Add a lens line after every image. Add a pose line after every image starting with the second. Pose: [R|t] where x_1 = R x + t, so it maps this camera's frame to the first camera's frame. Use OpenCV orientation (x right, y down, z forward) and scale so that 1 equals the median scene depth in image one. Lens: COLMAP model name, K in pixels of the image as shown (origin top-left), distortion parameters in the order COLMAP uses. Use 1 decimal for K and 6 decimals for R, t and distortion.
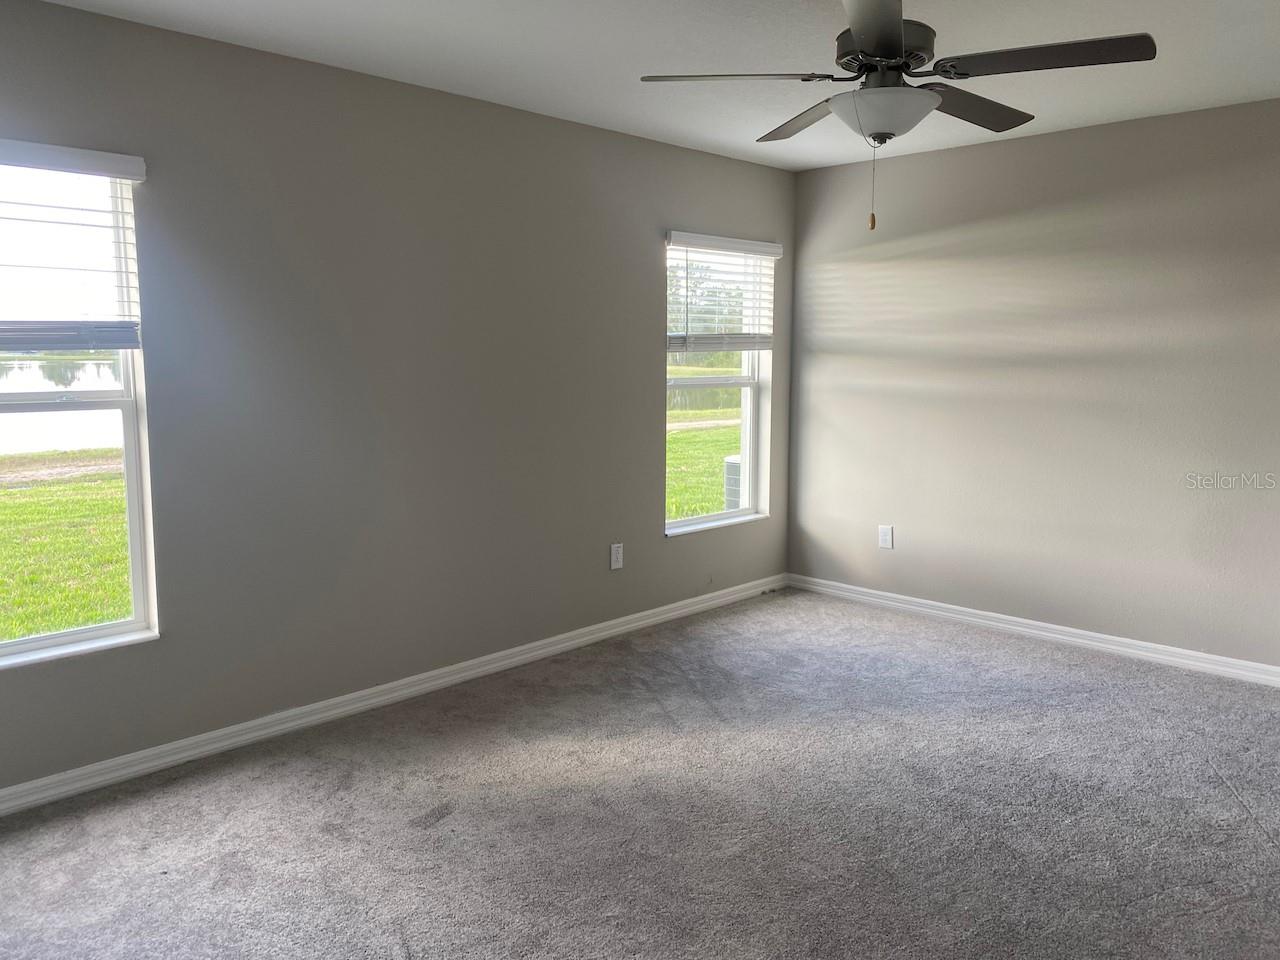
lens RADIAL K [[965.0, 0, 646.1], [0, 965.0, 477.3], [0, 0, 1]] dist [0.003389, -0.011850]
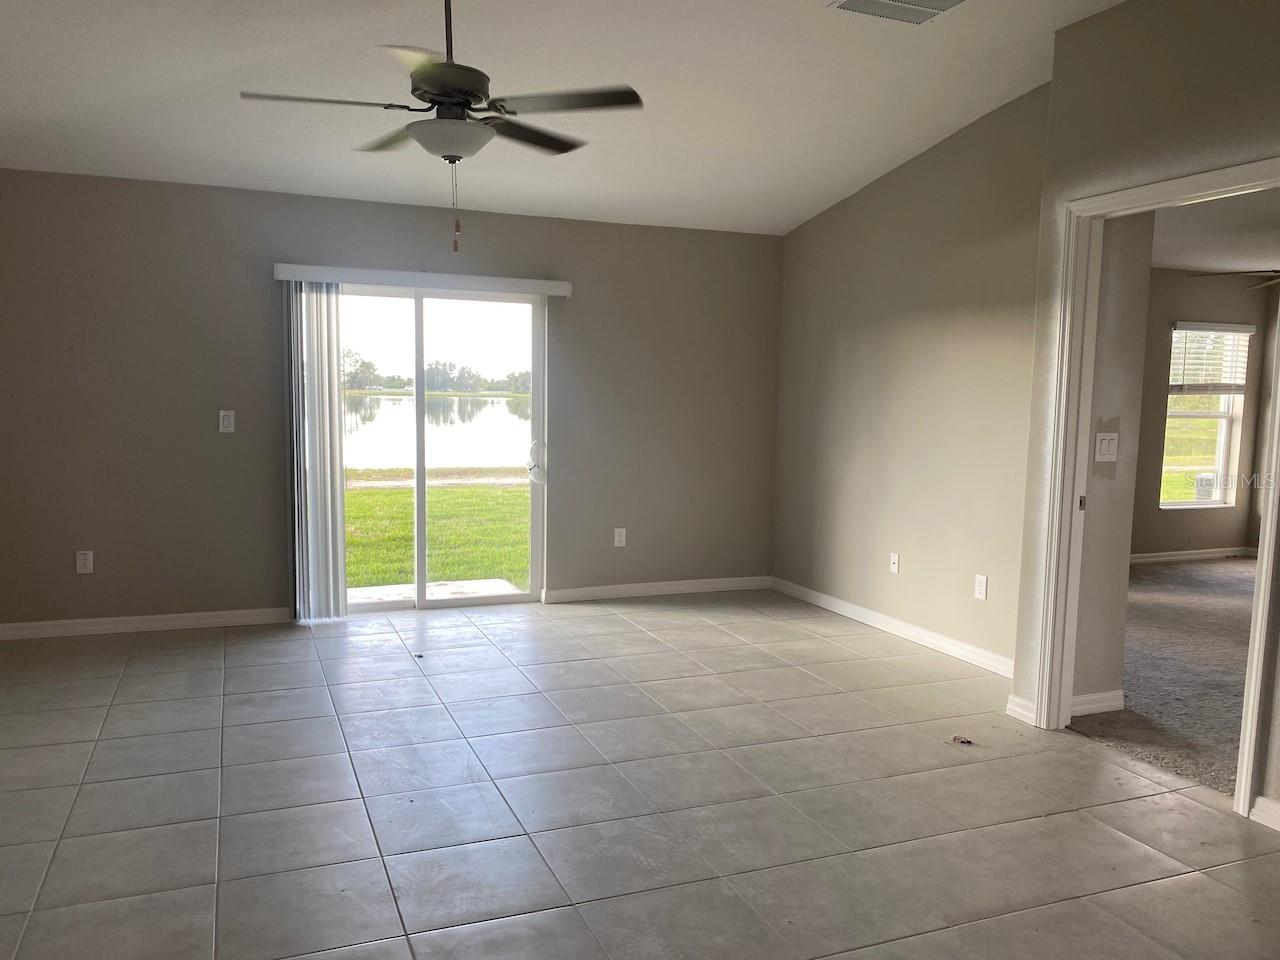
lens RADIAL K [[965.0, 0, 631.0], [0, 965.0, 488.7], [0, 0, 1]] dist [0.003389, -0.011850]
pose [[0.908911, 0.059103, -0.412781, -0.110407], [-0.073232, 0.997144, -0.018479, 0.113577], [0.410510, 0.047025, 0.910643, -0.765752]]
